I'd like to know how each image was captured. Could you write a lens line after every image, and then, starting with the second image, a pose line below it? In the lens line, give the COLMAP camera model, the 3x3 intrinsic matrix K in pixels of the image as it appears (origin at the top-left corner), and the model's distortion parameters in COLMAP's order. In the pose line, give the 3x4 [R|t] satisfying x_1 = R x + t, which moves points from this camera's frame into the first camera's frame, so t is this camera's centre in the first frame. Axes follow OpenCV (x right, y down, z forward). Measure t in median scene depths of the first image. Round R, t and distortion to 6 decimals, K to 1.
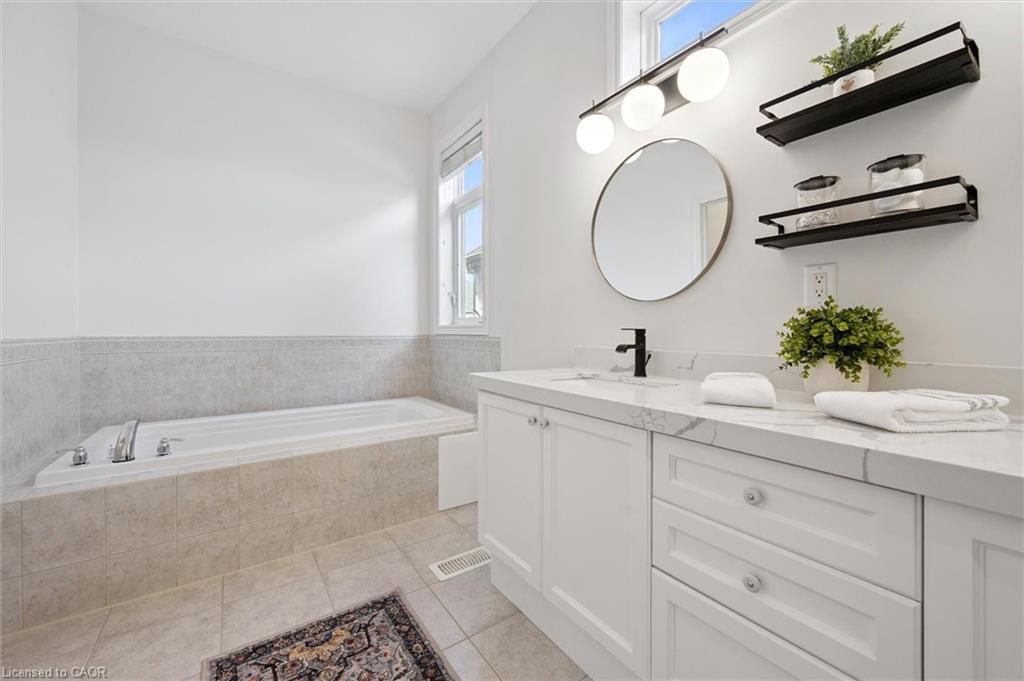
lens RADIAL K [[409.2, 0, 511.2], [0, 409.2, 335.3], [0, 0, 1]] dist [-0.001751, -0.000005]
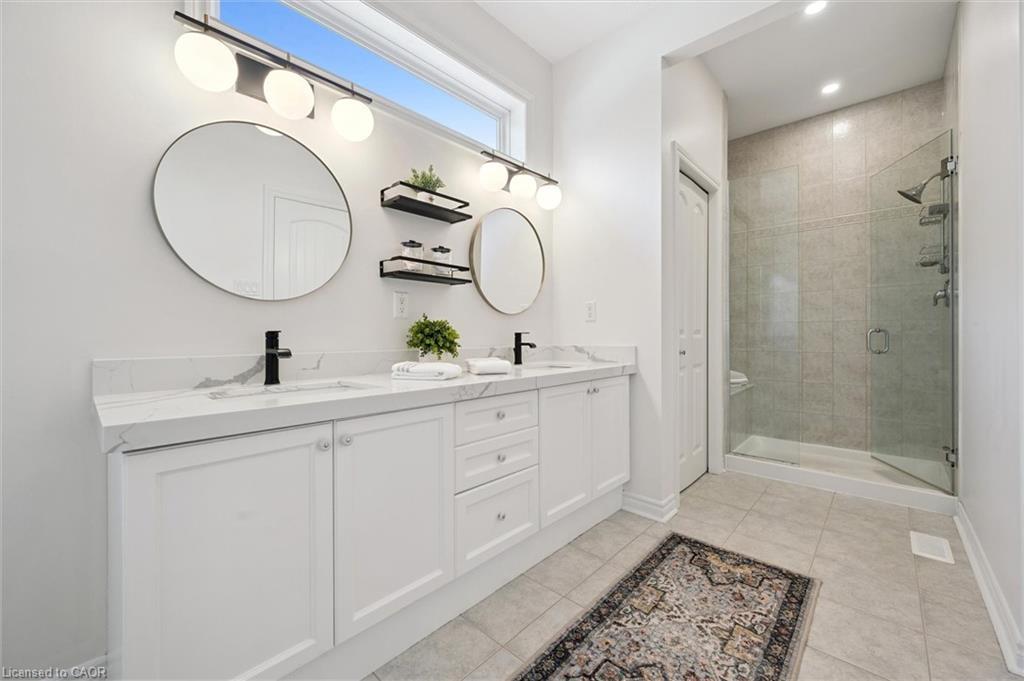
lens RADIAL K [[409.2, 0, 508.4], [0, 409.2, 331.0], [0, 0, 1]] dist [-0.001751, -0.000005]
pose [[-0.204262, -0.002489, 0.978913, -0.750791], [0.013108, 0.999900, 0.005277, -0.017080], [-0.978829, 0.013909, -0.204209, 0.737777]]
